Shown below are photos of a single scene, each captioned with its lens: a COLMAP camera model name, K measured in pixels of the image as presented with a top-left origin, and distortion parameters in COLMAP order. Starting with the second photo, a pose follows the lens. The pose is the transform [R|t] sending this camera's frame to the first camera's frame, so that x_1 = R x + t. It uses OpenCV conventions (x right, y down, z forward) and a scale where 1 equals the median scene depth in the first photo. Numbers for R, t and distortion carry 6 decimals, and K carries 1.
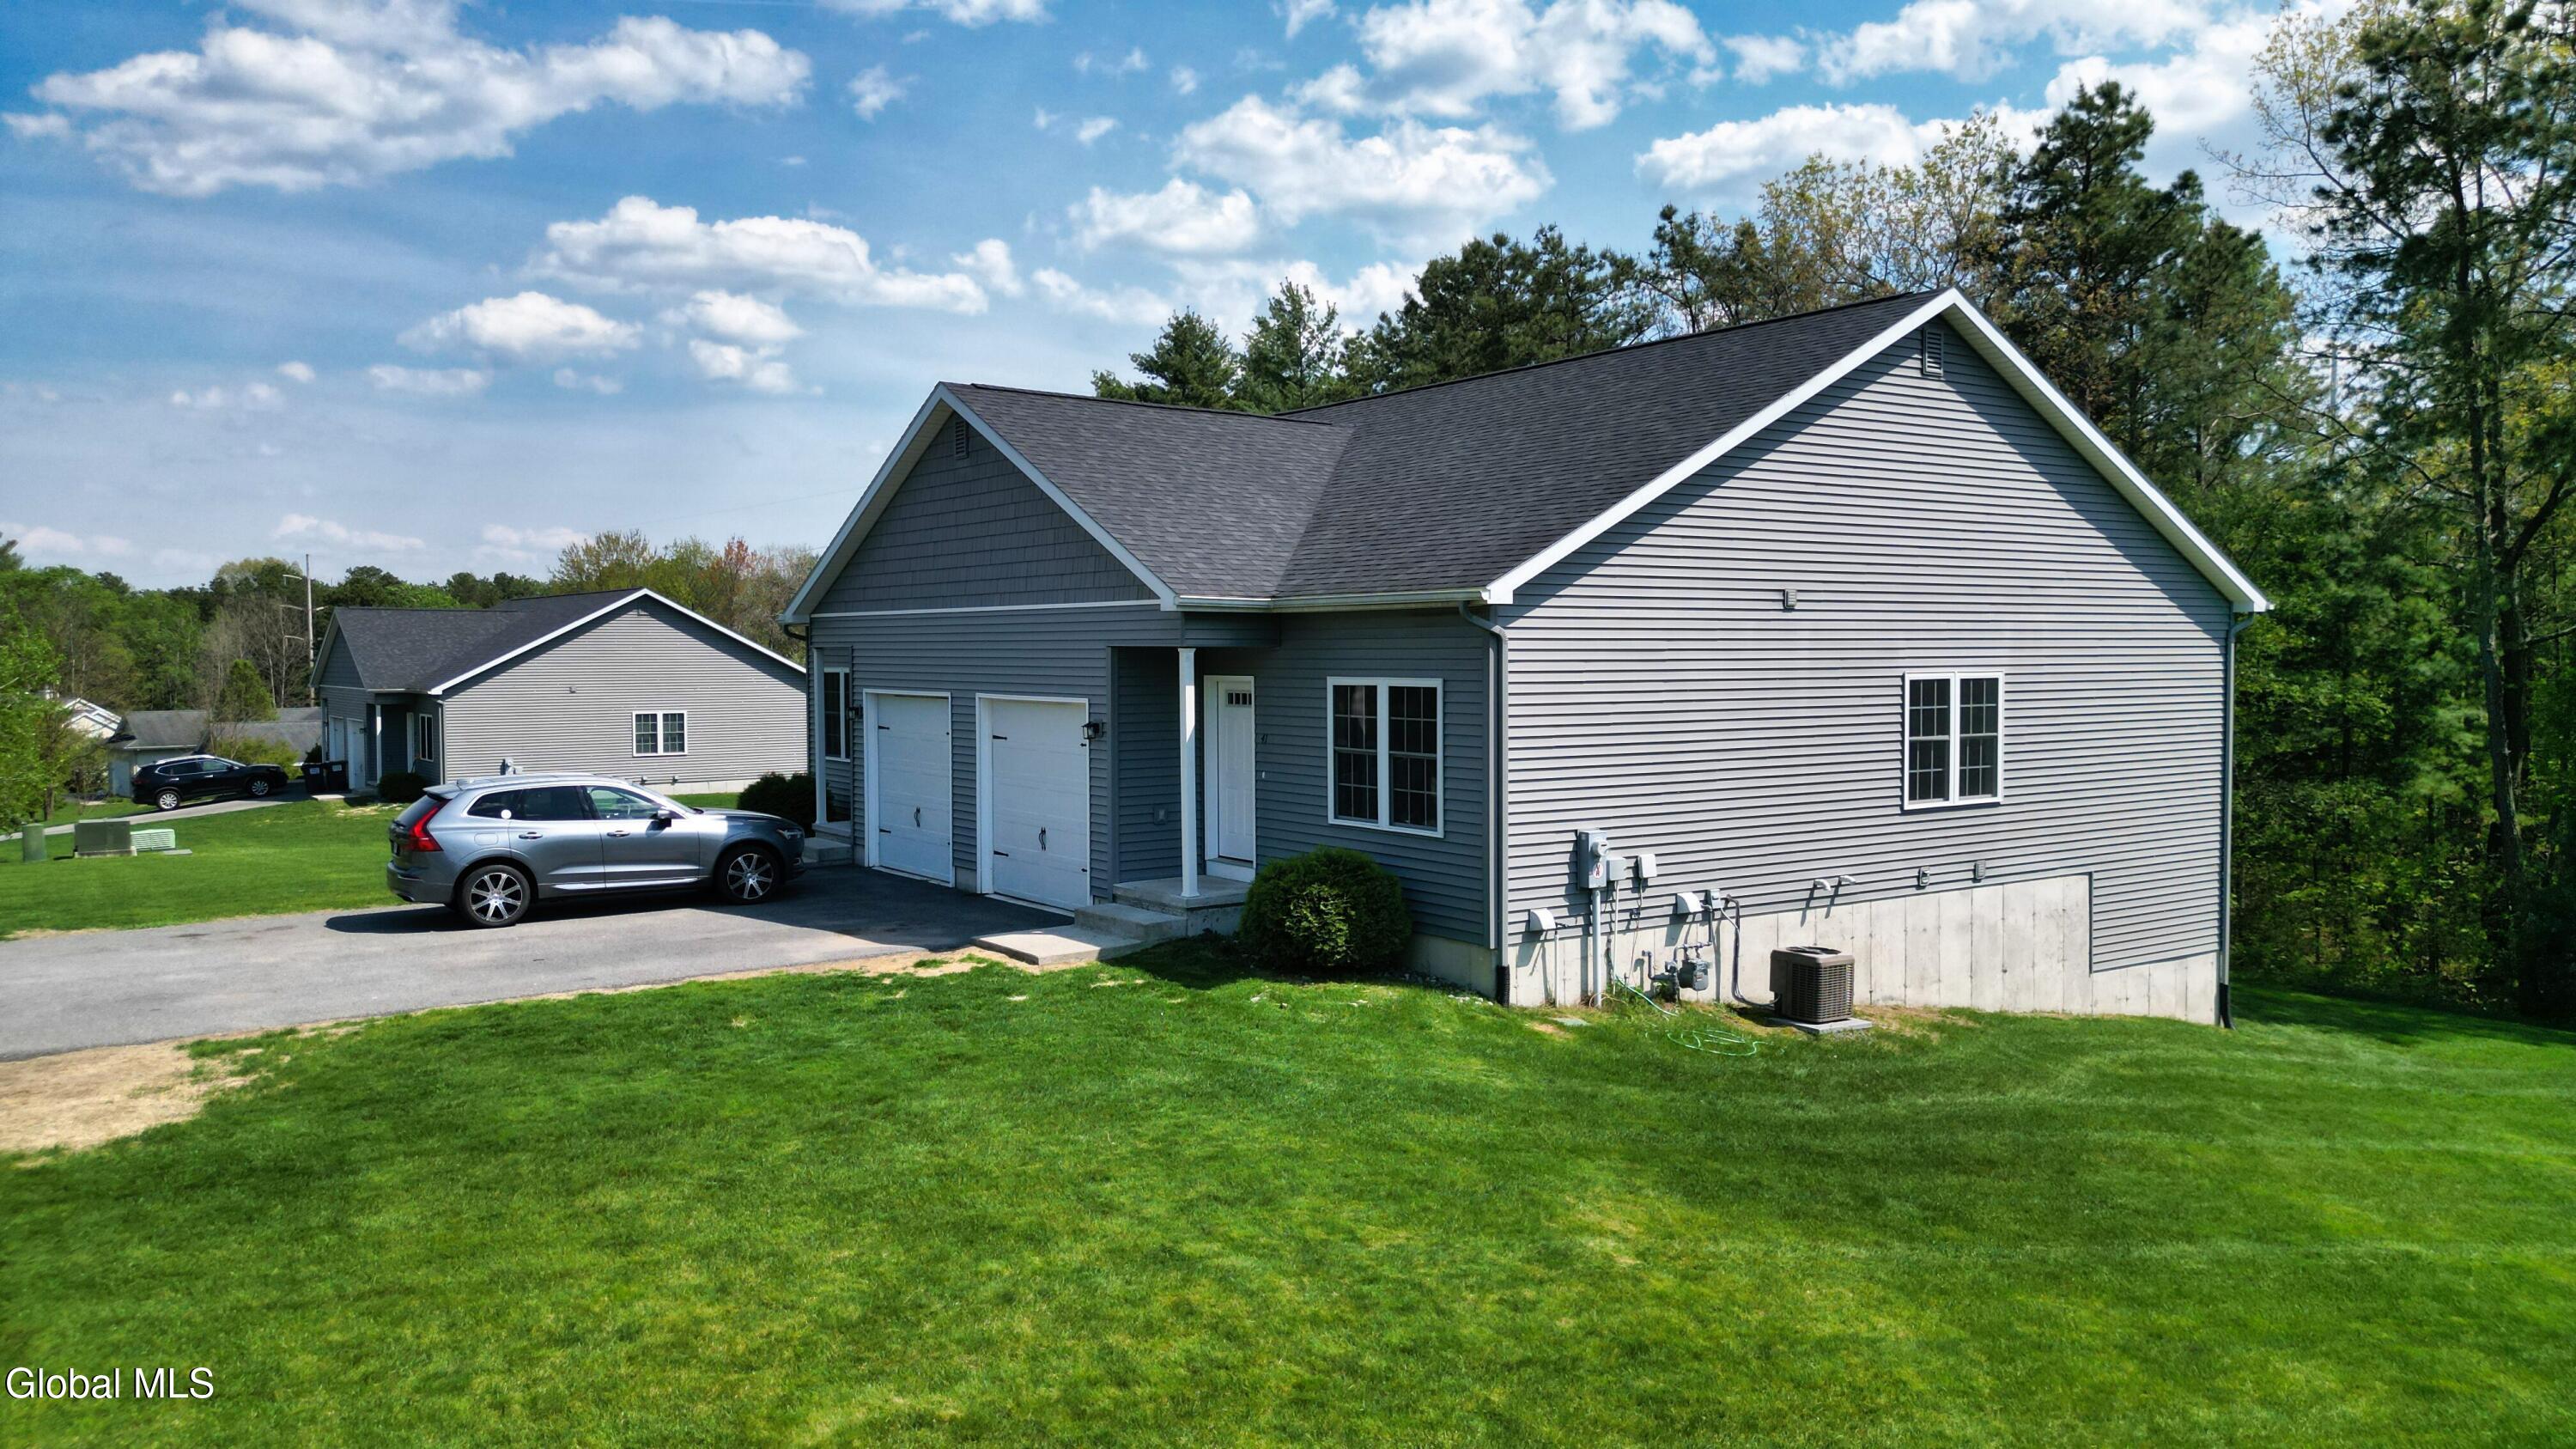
lens RADIAL K [[1804.0, 0, 1250.2], [0, 1804.0, 700.1], [0, 0, 1]] dist [0.061934, -0.050700]
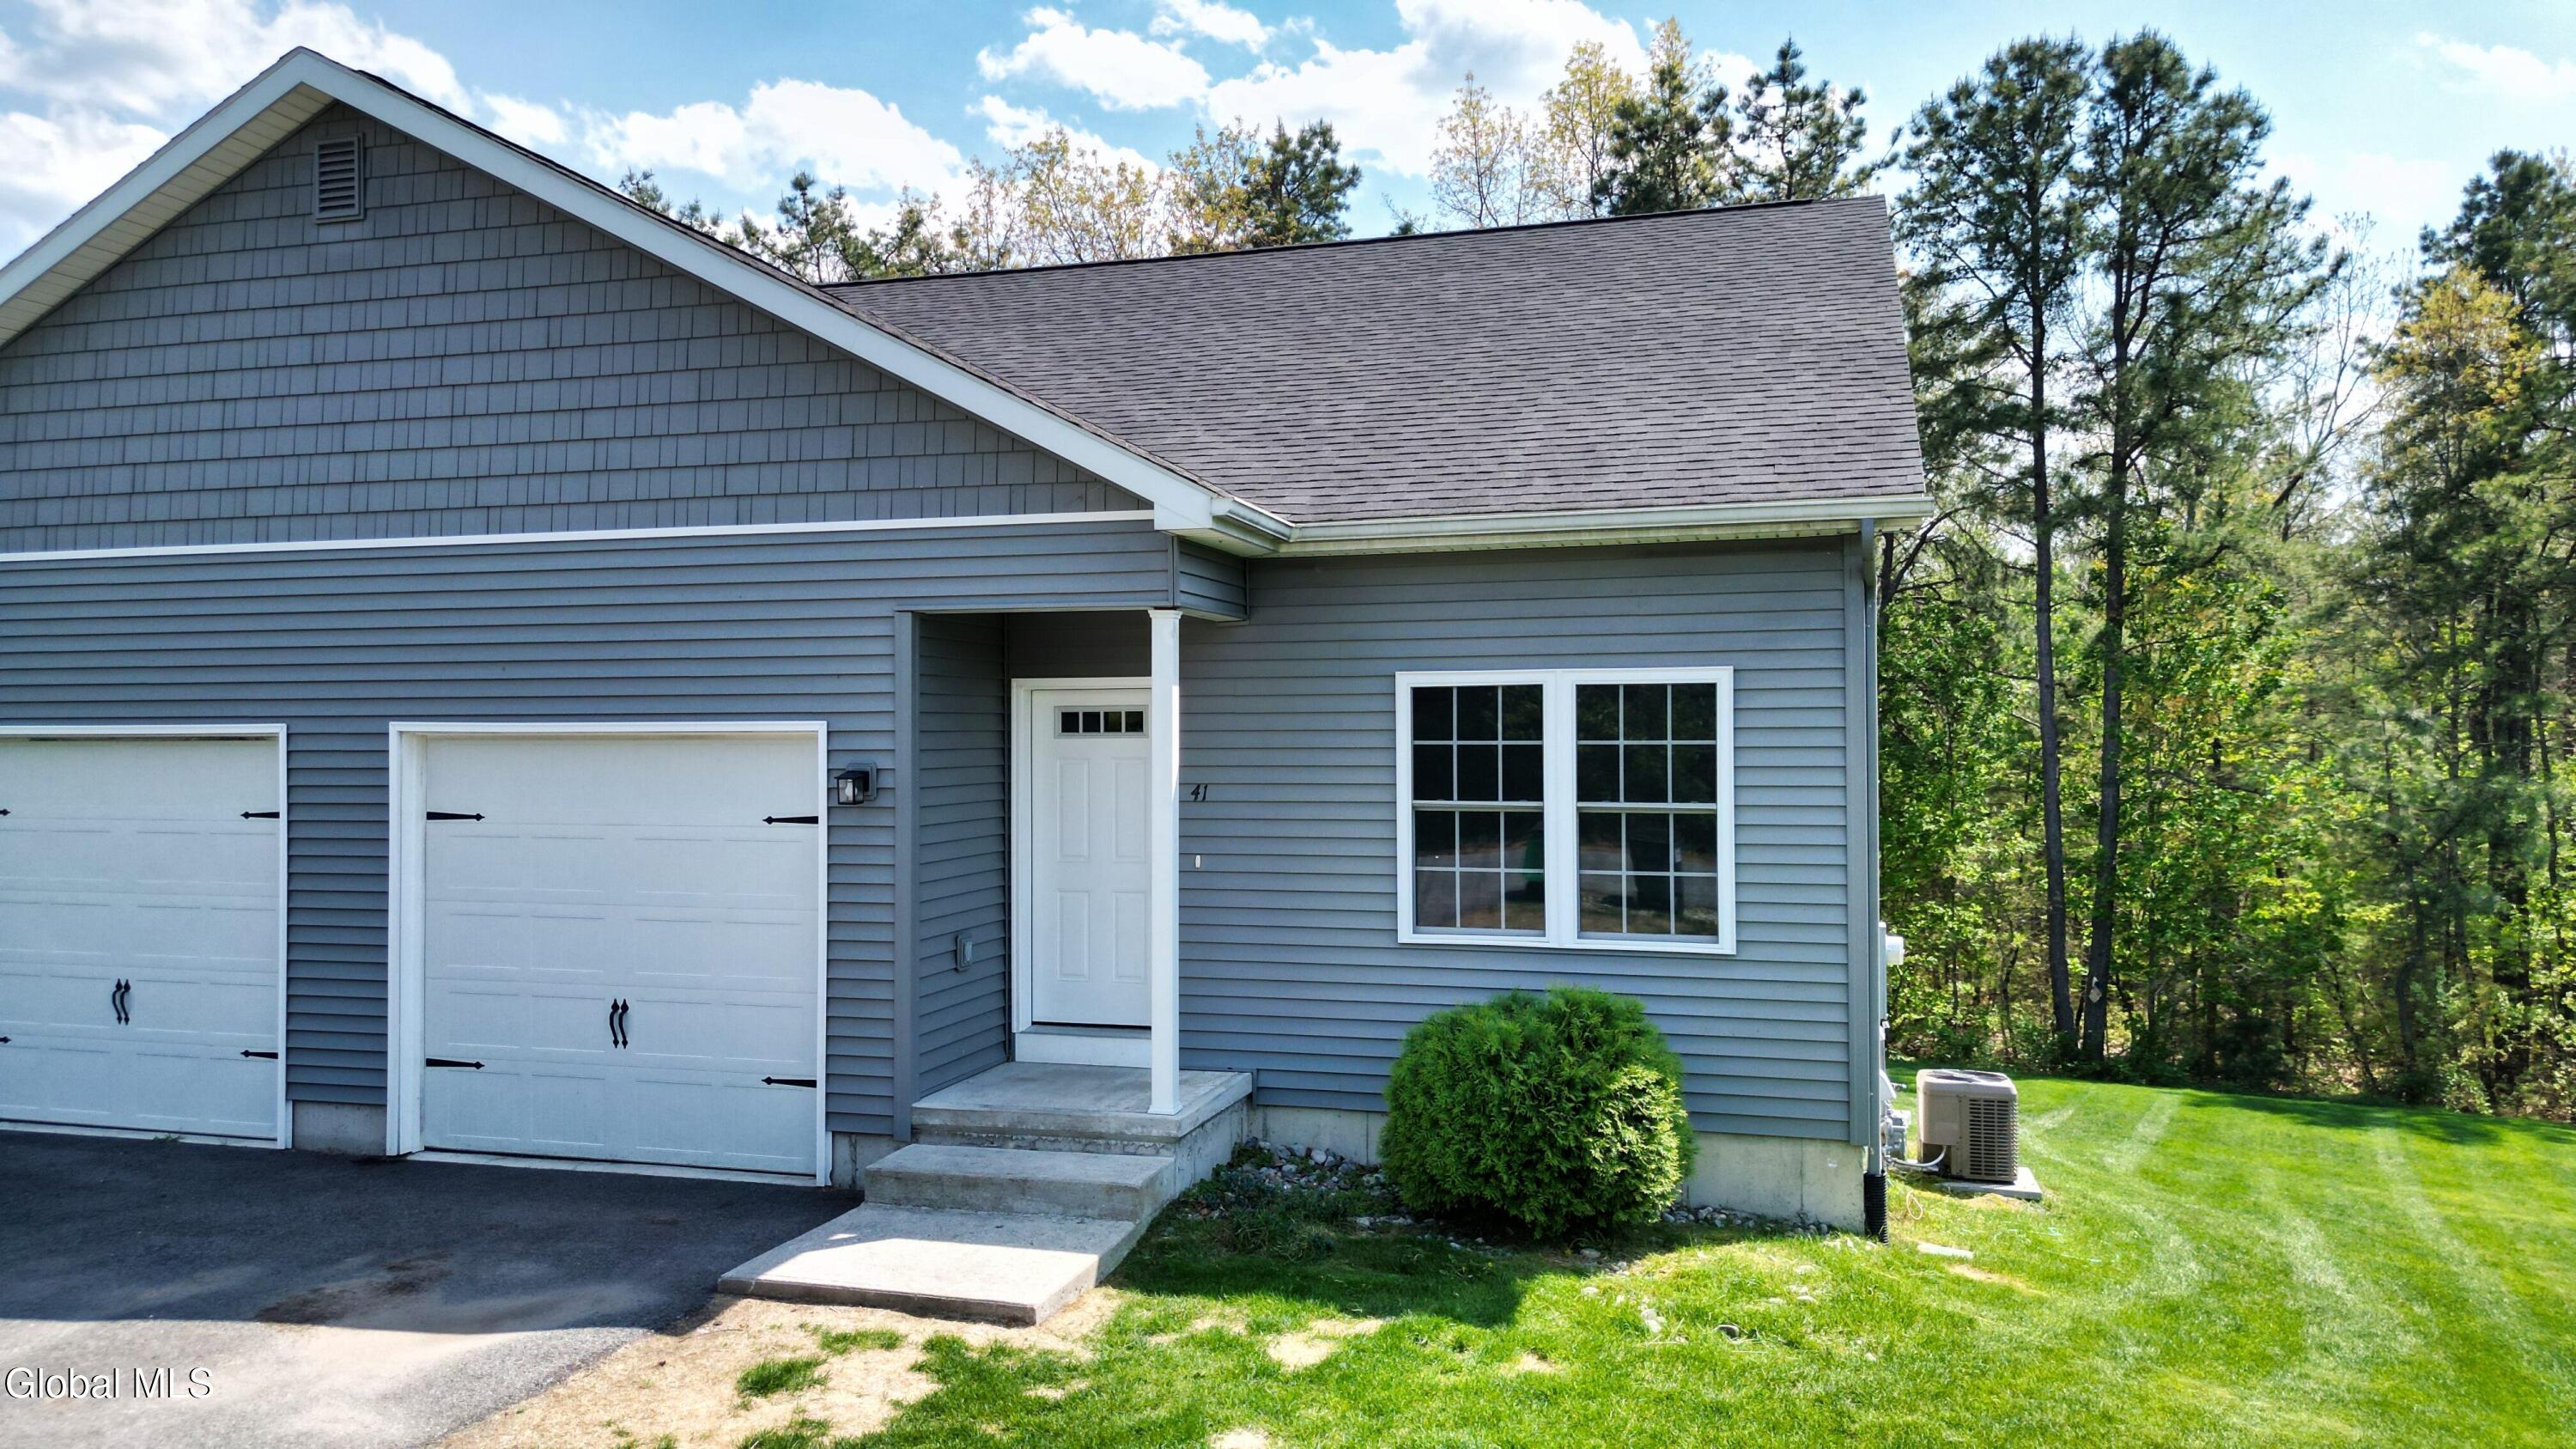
lens RADIAL K [[1804.0, 0, 1273.6], [0, 1804.0, 722.6], [0, 0, 1]] dist [0.061934, -0.050700]
pose [[0.783342, 0.003953, 0.621579, -0.296229], [0.019209, 0.999348, -0.030563, 0.016632], [-0.621295, 0.035881, 0.782755, 0.548179]]
